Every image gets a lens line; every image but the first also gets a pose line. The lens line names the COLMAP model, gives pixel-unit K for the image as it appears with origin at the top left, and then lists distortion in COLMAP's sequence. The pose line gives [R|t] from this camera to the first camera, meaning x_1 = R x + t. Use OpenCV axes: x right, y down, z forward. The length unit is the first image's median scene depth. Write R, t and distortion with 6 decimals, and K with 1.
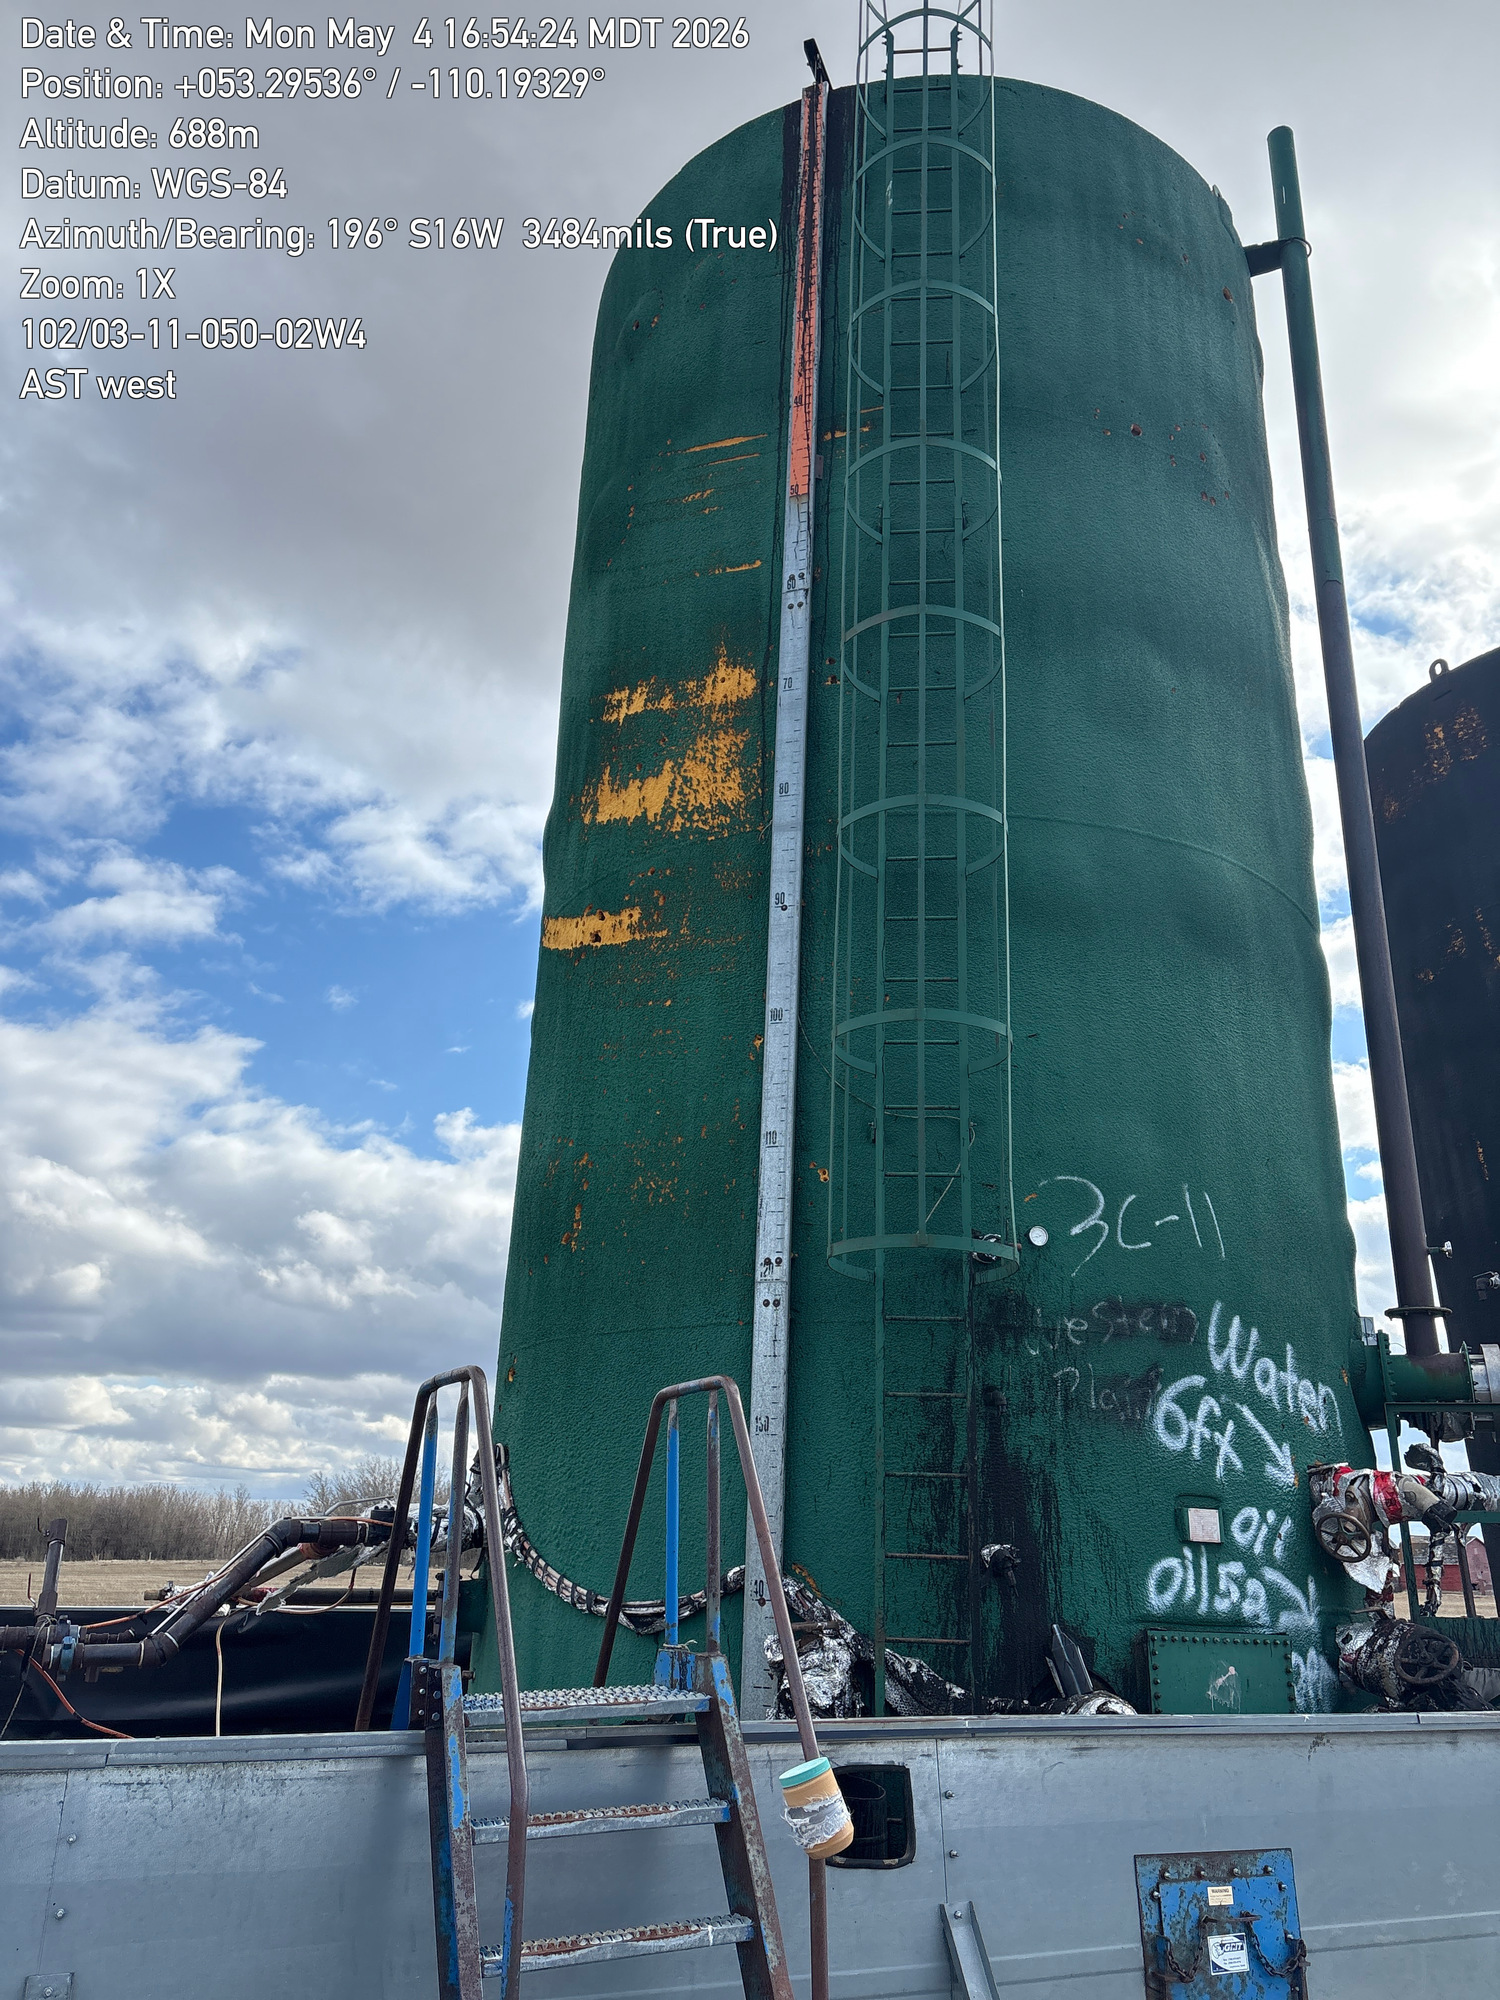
lens RADIAL K [[1494.6, 0, 749.4], [0, 1494.6, 999.5], [0, 0, 1]] dist [0.062548, -0.063536]
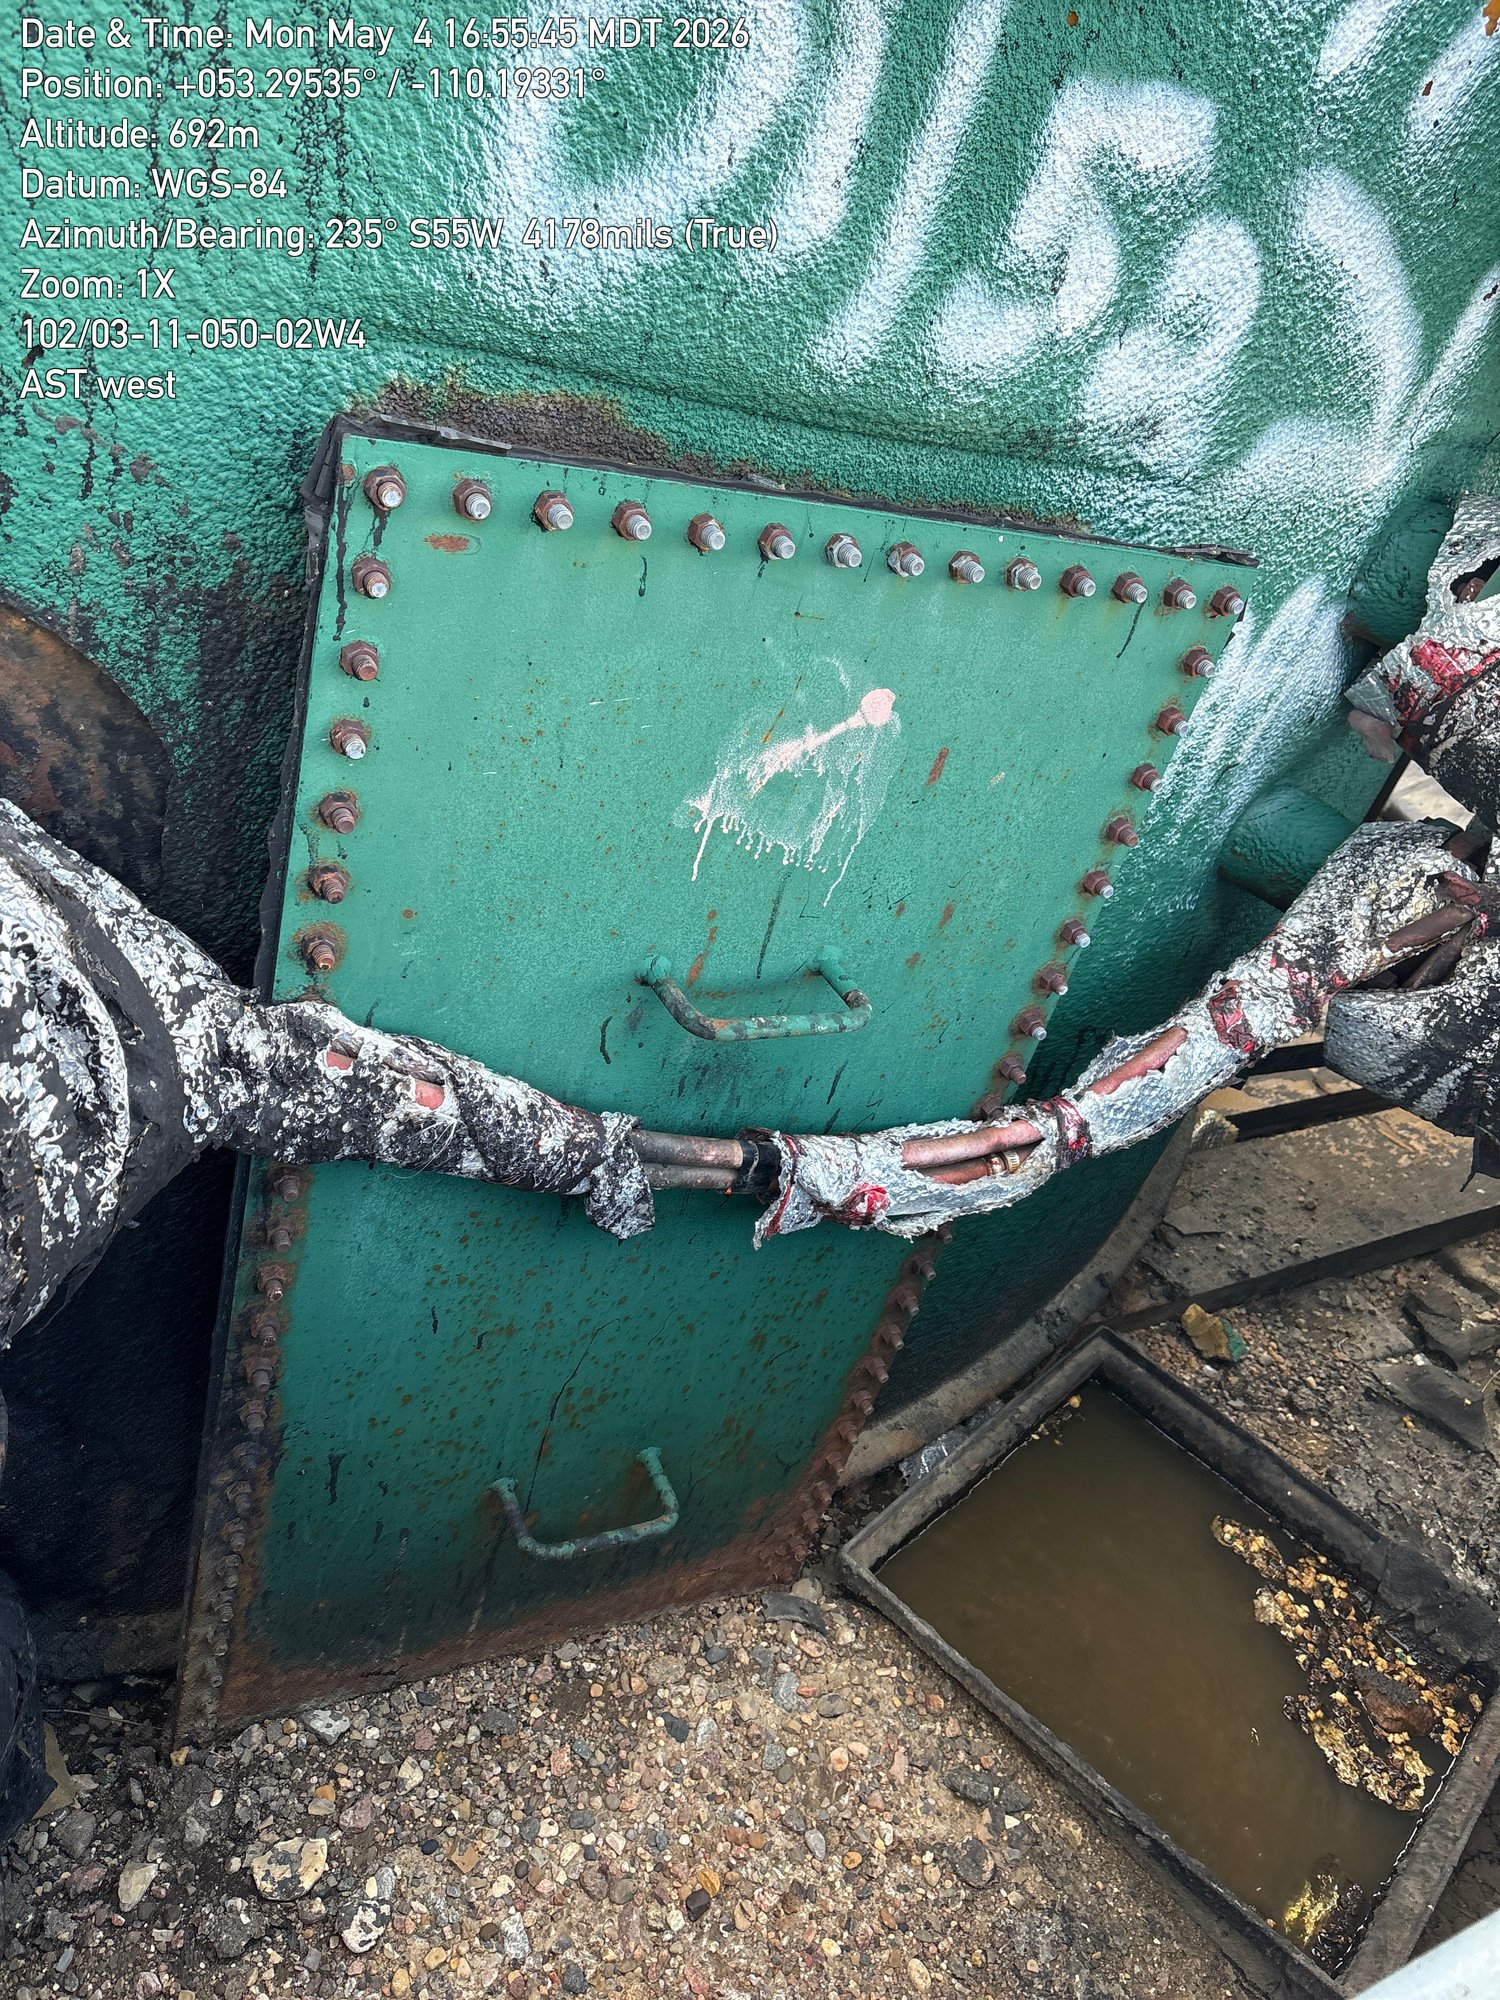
lens RADIAL K [[1494.6, 0, 746.2], [0, 1494.6, 1002.0], [0, 0, 1]] dist [0.062548, -0.063536]
pose [[0.970760, 0.178224, 0.160812, 0.269222], [-0.234232, 0.556654, 0.797039, 0.309680], [0.052535, -0.811402, 0.582123, 0.829128]]
